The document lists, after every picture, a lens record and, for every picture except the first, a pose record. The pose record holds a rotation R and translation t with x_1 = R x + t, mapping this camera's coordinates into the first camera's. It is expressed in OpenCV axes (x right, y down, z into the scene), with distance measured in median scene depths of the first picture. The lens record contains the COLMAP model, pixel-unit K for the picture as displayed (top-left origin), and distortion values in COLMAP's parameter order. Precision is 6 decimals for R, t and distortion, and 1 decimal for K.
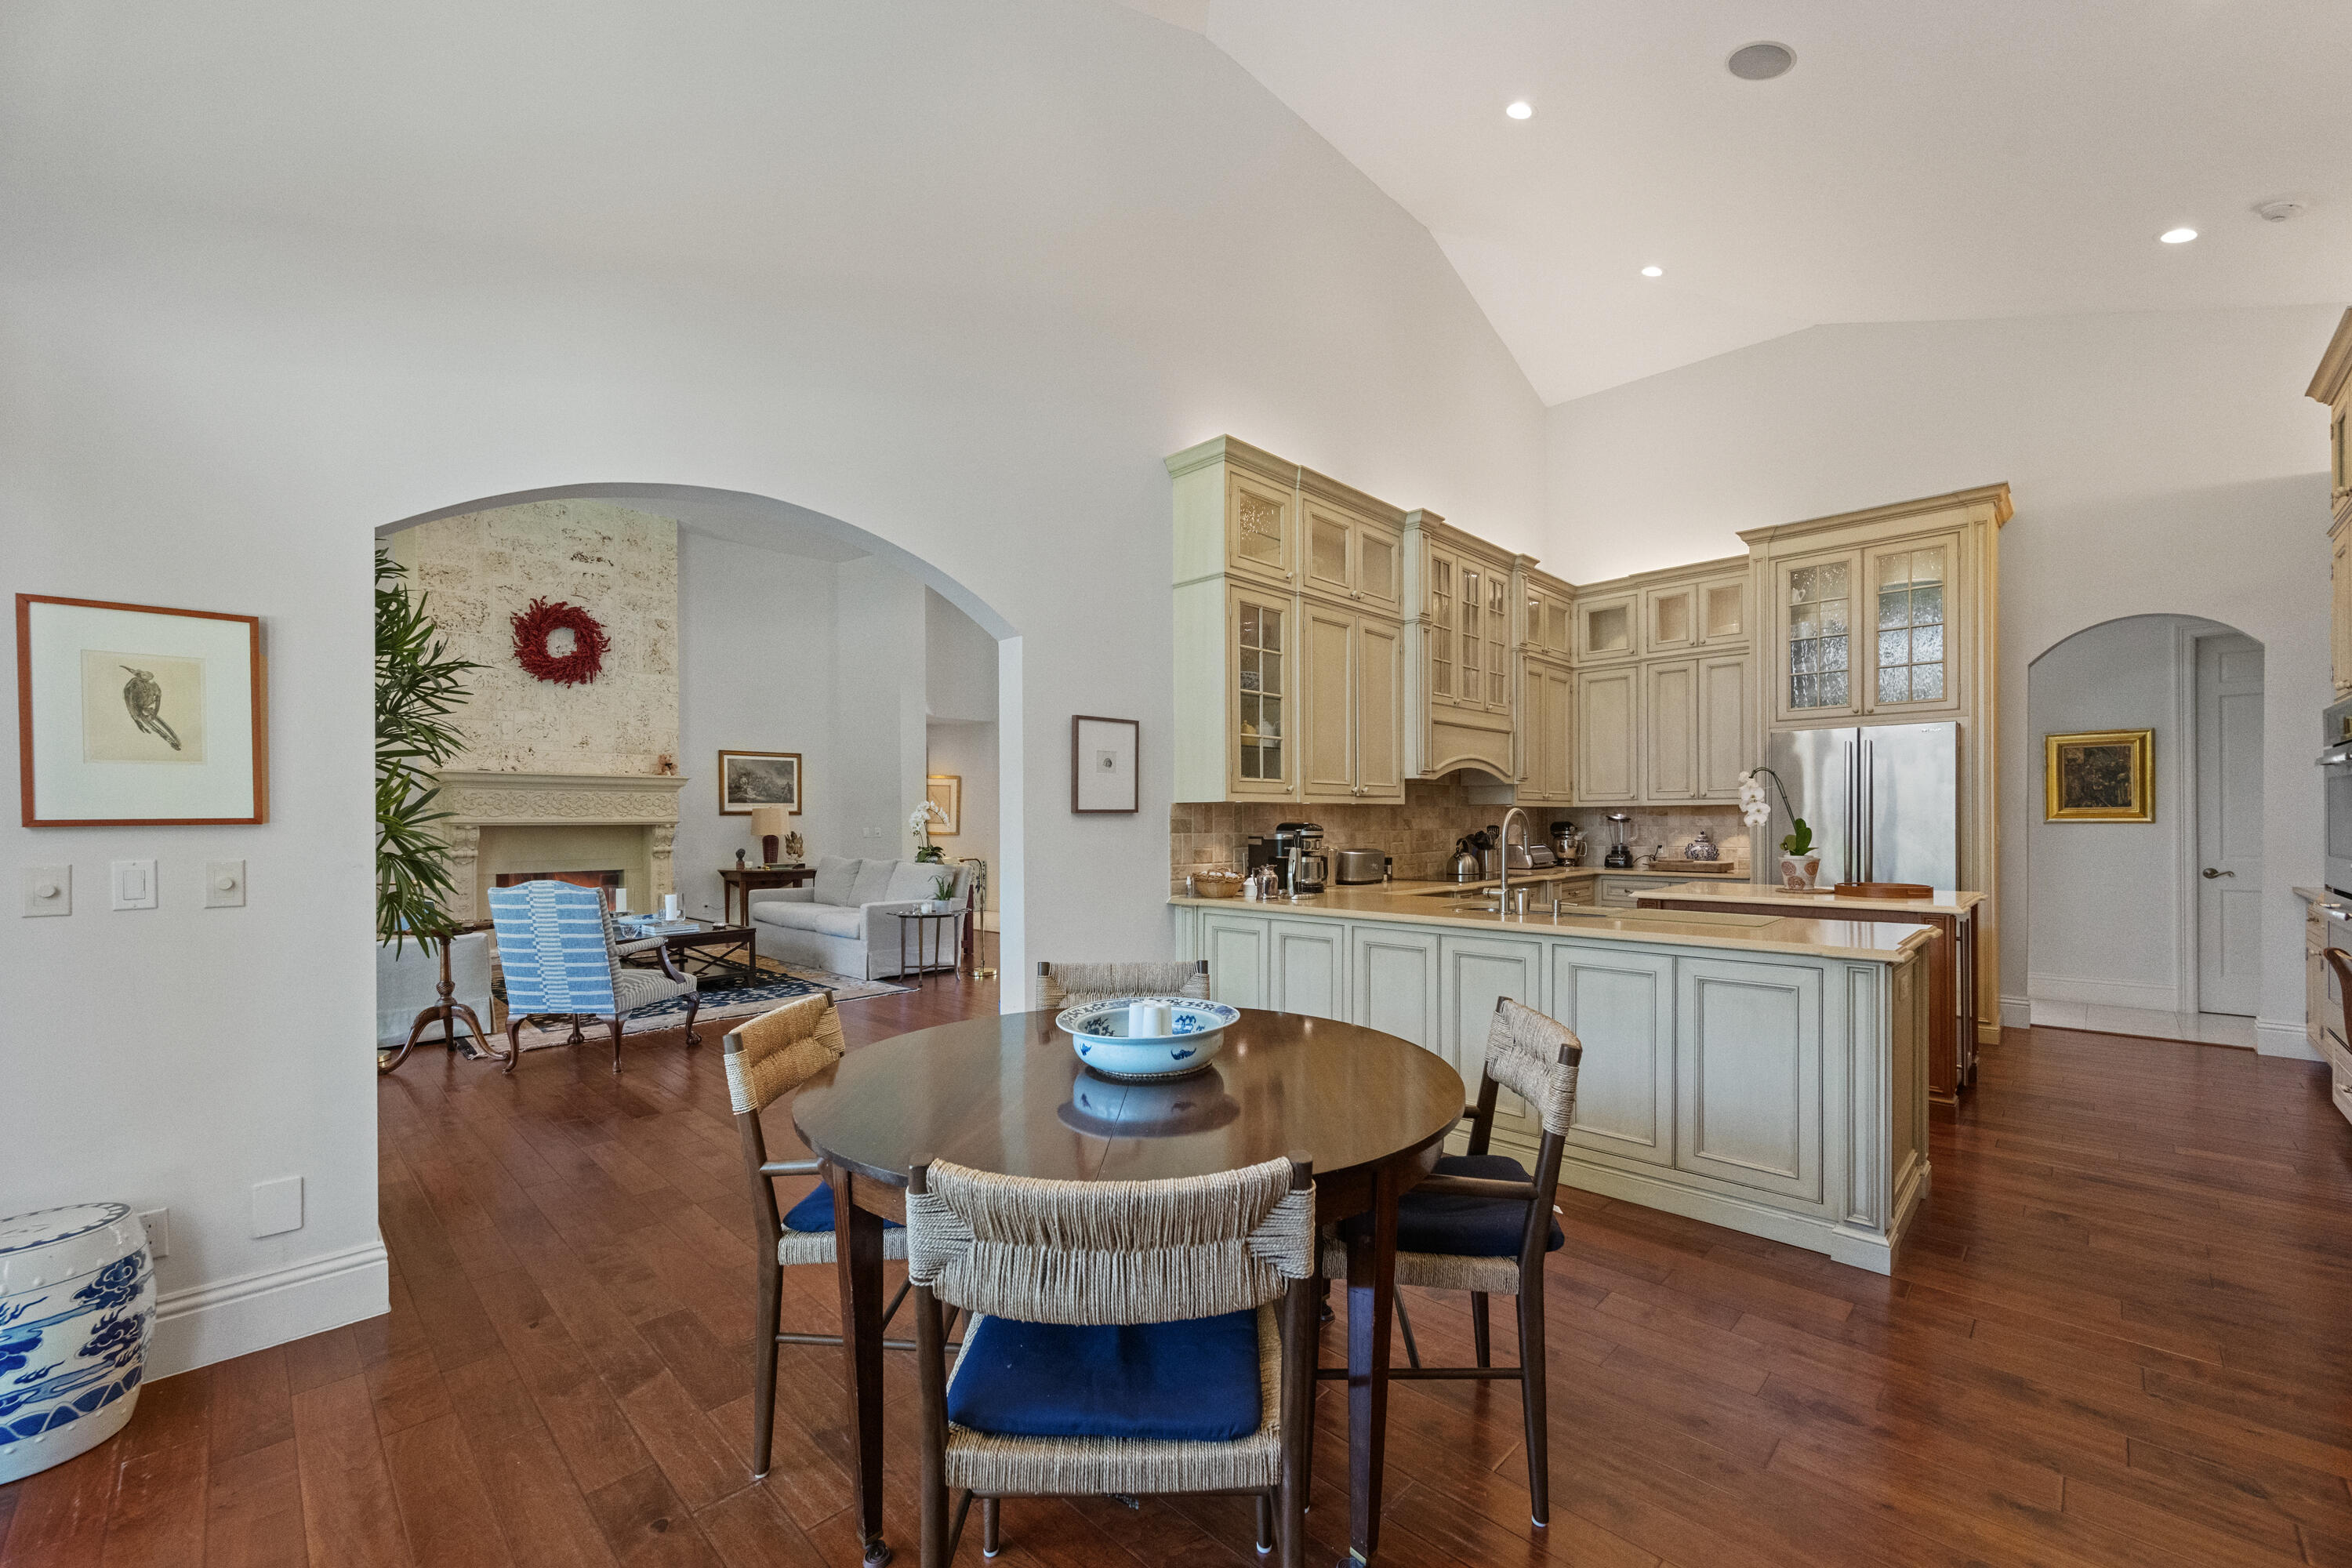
lens RADIAL K [[940.7, 0, 1176.7], [0, 940.7, 819.3], [0, 0, 1]] dist [0.000332, 0.000000]
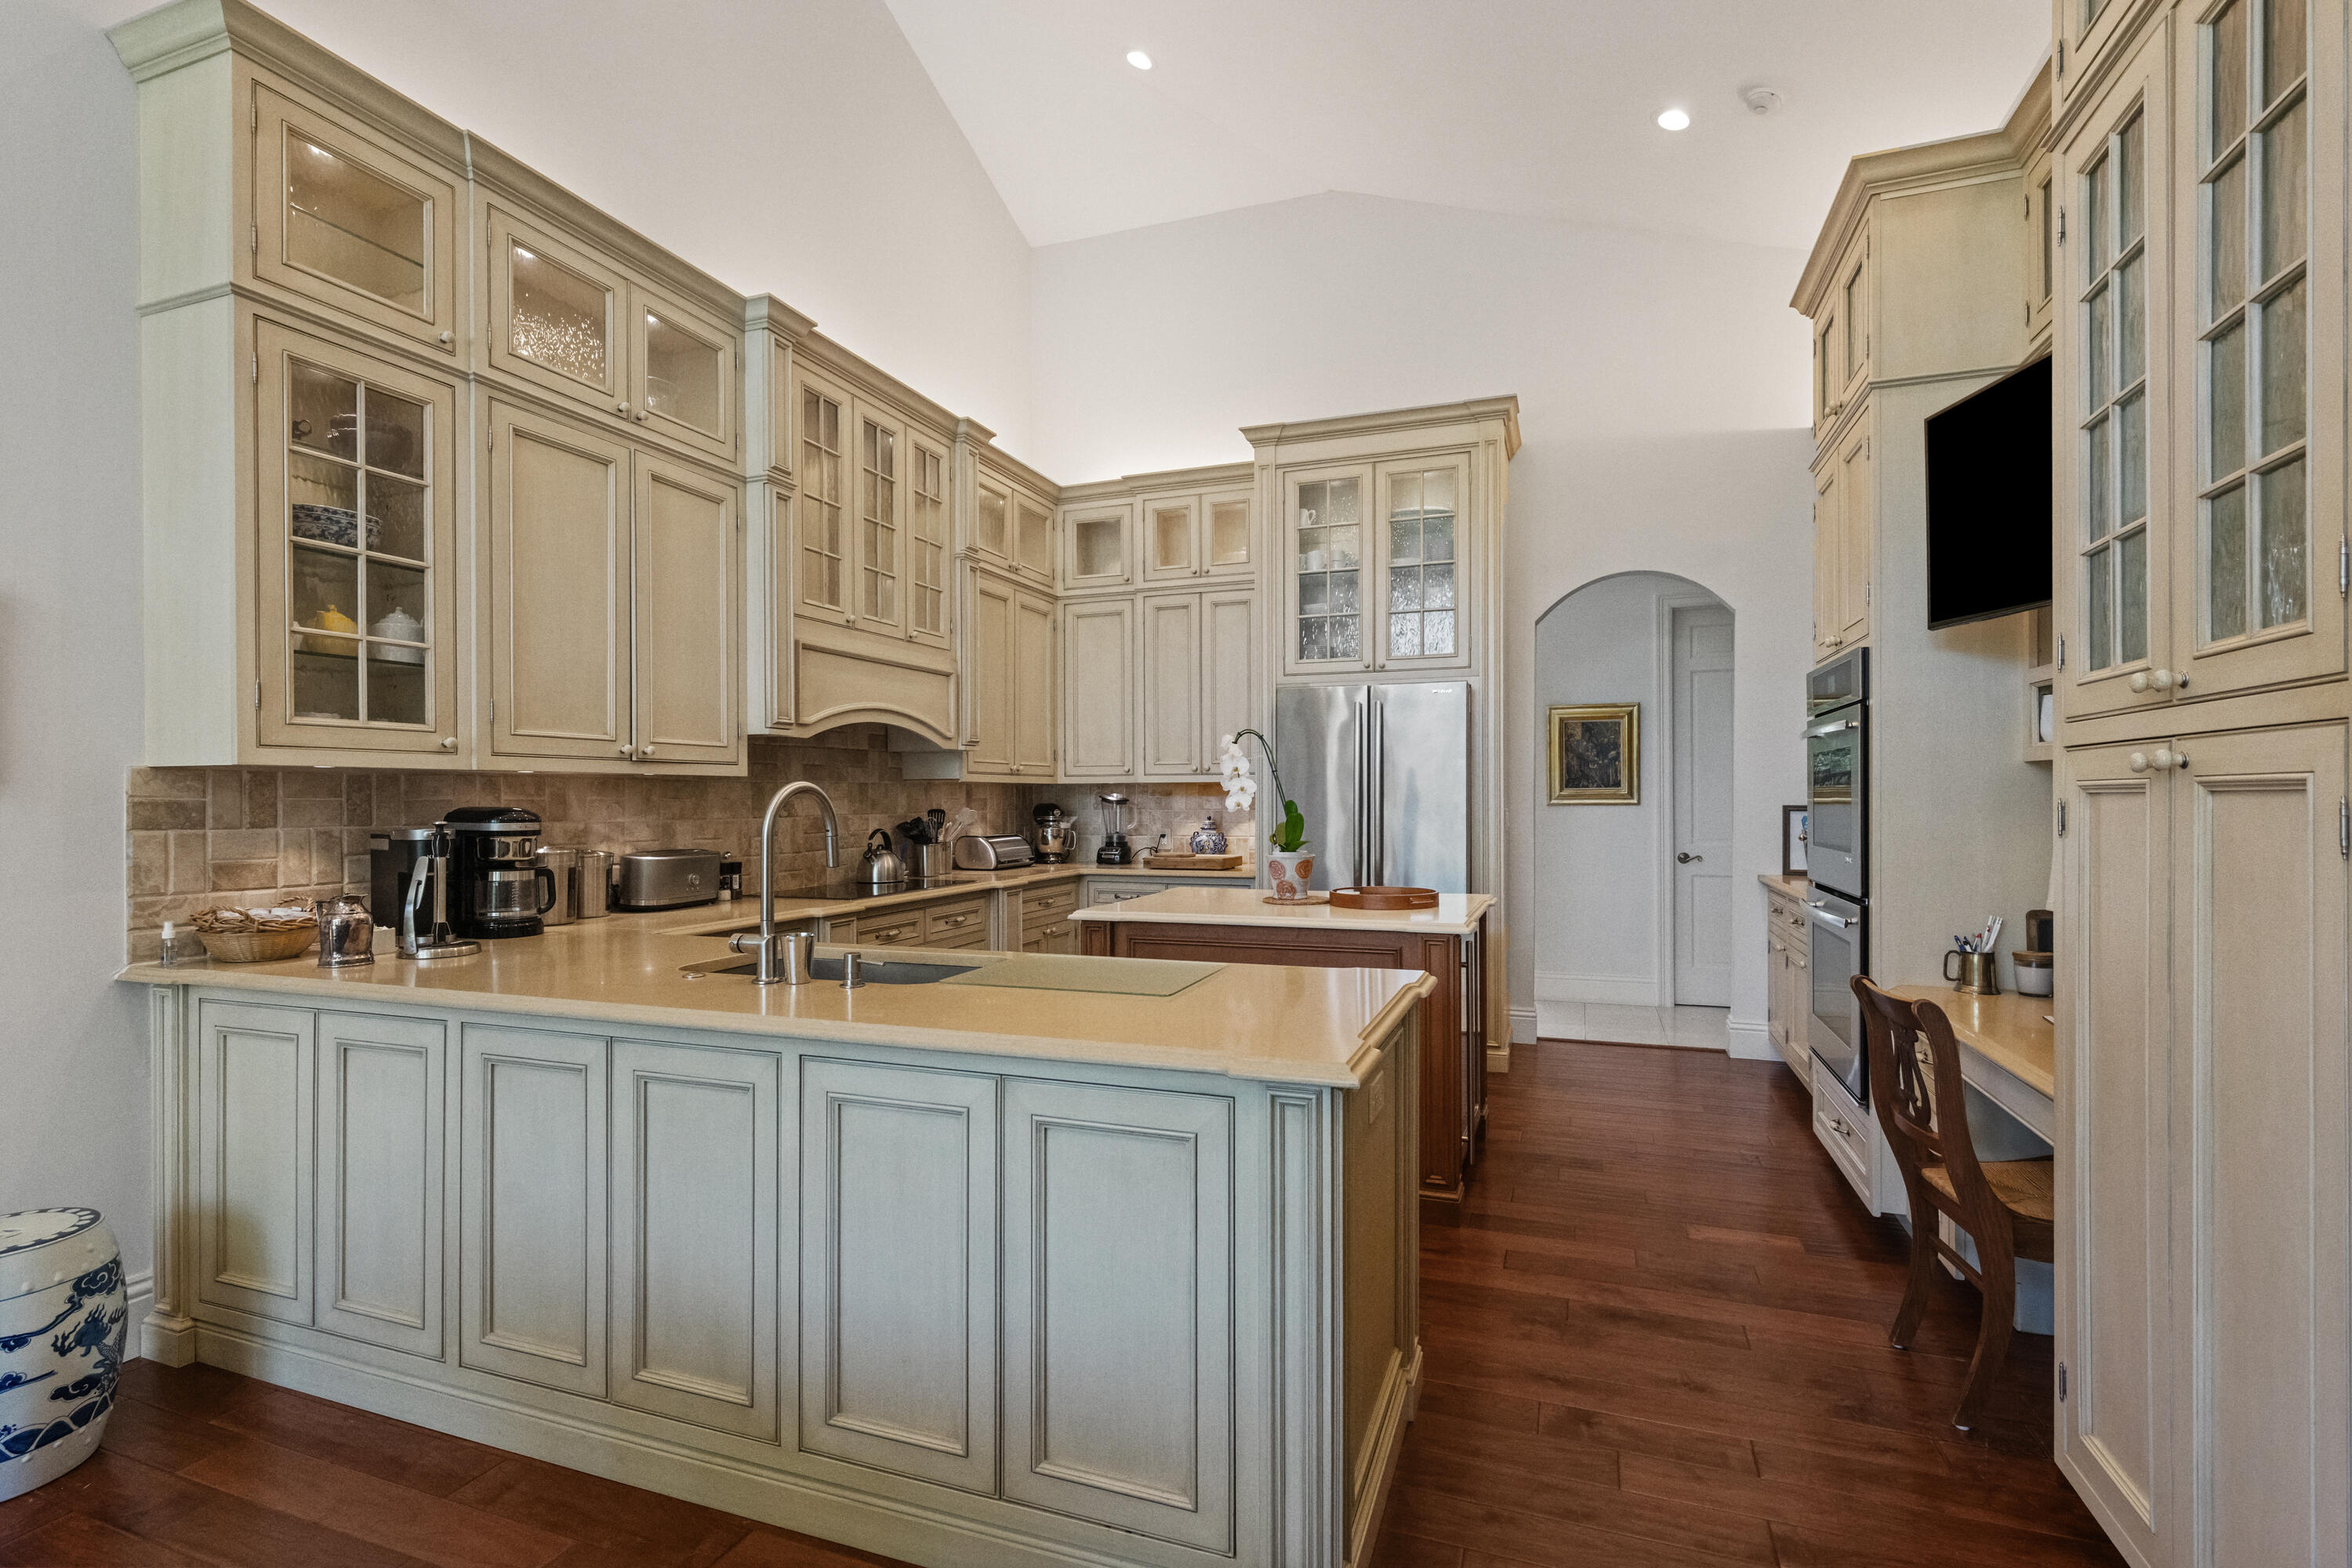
lens RADIAL K [[1087.7, 0, 1178.7], [0, 1087.7, 796.7], [0, 0, 1]] dist [0.001490, -0.000018]
pose [[0.911422, 0.002060, 0.411469, 0.207415], [-0.001162, 0.999996, -0.002433, -0.001338], [-0.411472, 0.001740, 0.911421, 0.236978]]
